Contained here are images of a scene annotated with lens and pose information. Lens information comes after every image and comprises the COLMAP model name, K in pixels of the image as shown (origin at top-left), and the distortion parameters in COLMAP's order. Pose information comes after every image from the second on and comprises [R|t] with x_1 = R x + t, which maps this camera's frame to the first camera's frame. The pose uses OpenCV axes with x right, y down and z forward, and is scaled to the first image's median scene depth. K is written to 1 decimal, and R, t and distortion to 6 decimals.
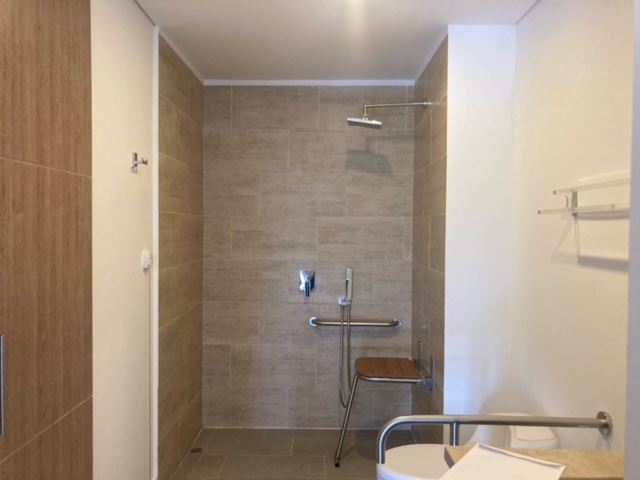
lens RADIAL K [[500.3, 0, 317.0], [0, 500.3, 234.1], [0, 0, 1]] dist [0.028655, -0.007499]
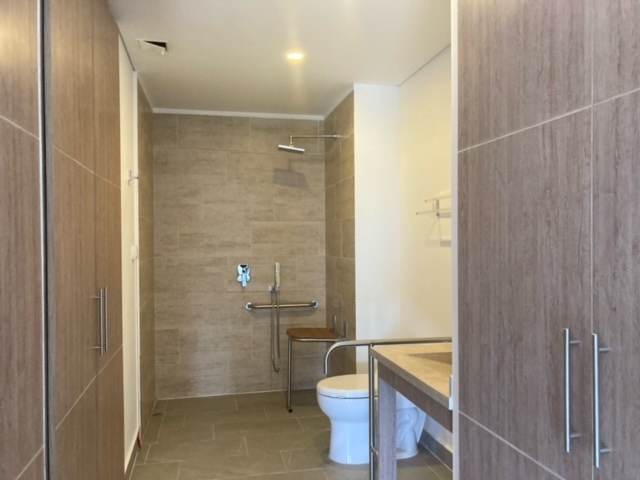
lens RADIAL K [[523.7, 0, 314.7], [0, 523.7, 237.2], [0, 0, 1]] dist [0.041985, -0.055452]
pose [[0.972558, -0.011071, 0.232398, -0.149098], [0.017157, 0.999560, -0.024182, 0.038572], [-0.232028, 0.027505, 0.972320, -0.306303]]
